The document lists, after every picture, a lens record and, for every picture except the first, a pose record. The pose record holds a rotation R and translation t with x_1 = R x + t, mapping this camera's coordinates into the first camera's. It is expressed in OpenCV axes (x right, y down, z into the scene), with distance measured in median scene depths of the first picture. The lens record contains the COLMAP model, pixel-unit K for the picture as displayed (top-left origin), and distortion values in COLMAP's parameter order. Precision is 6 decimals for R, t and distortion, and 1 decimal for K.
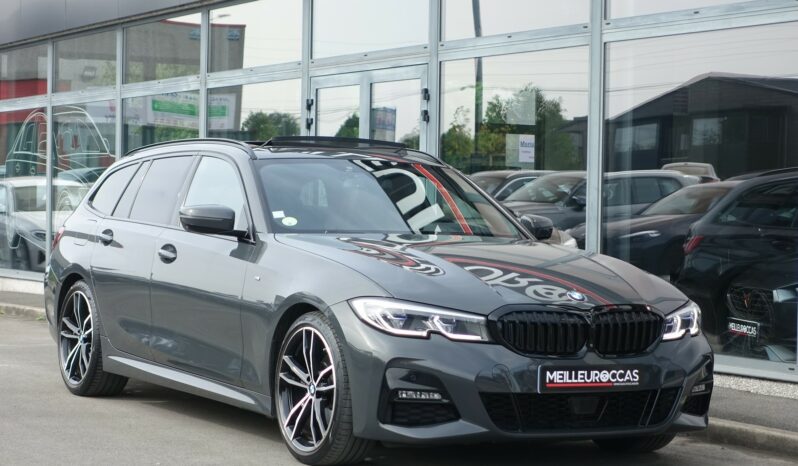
lens RADIAL K [[1925.1, 0, 399.0], [0, 1925.1, 233.0], [0, 0, 1]] dist [-0.319443, -0.095247]
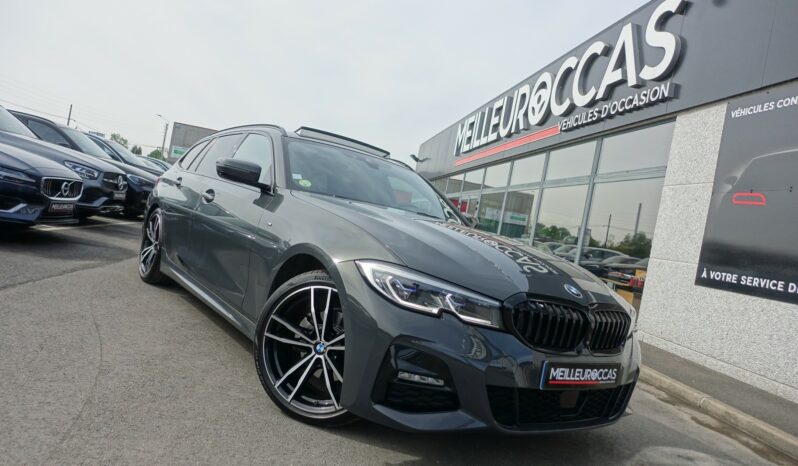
lens RADIAL K [[551.9, 0, 399.0], [0, 551.9, 233.0], [0, 0, 1]] dist [0.000279, 0.000224]
pose [[0.978739, 0.161496, 0.126448, -0.042784], [-0.162810, 0.986657, 0.000059, 0.017898], [-0.124751, -0.020645, 0.991973, 0.728957]]
